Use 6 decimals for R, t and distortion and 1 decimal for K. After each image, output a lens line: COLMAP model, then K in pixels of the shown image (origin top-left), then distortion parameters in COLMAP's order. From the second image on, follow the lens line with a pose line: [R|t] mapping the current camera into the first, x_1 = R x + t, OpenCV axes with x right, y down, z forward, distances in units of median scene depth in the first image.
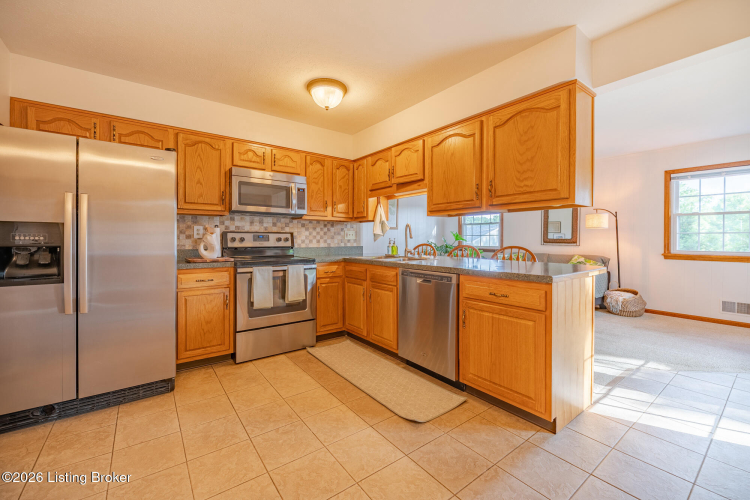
lens RADIAL K [[310.3, 0, 378.5], [0, 310.3, 242.2], [0, 0, 1]] dist [0.001394, -0.001058]
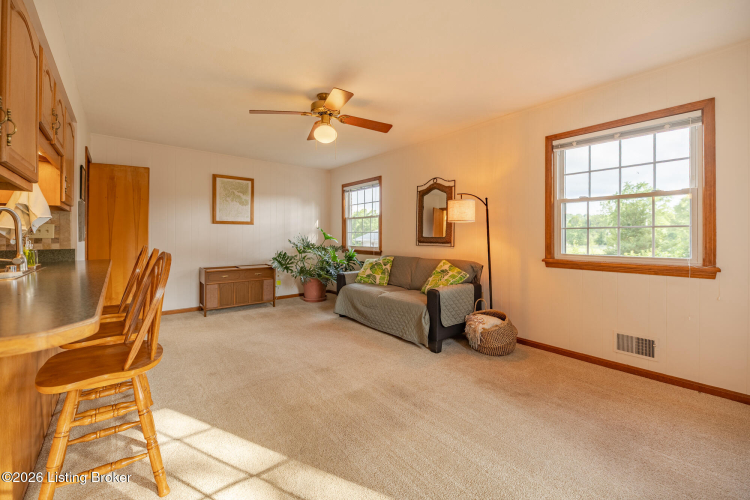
lens RADIAL K [[310.3, 0, 387.0], [0, 310.3, 238.4], [0, 0, 1]] dist [0.001394, -0.001058]
pose [[0.997995, -0.001160, 0.063288, 0.699110], [0.001725, 0.999959, -0.008880, -0.002728], [-0.063275, 0.008972, 0.997956, 0.456531]]
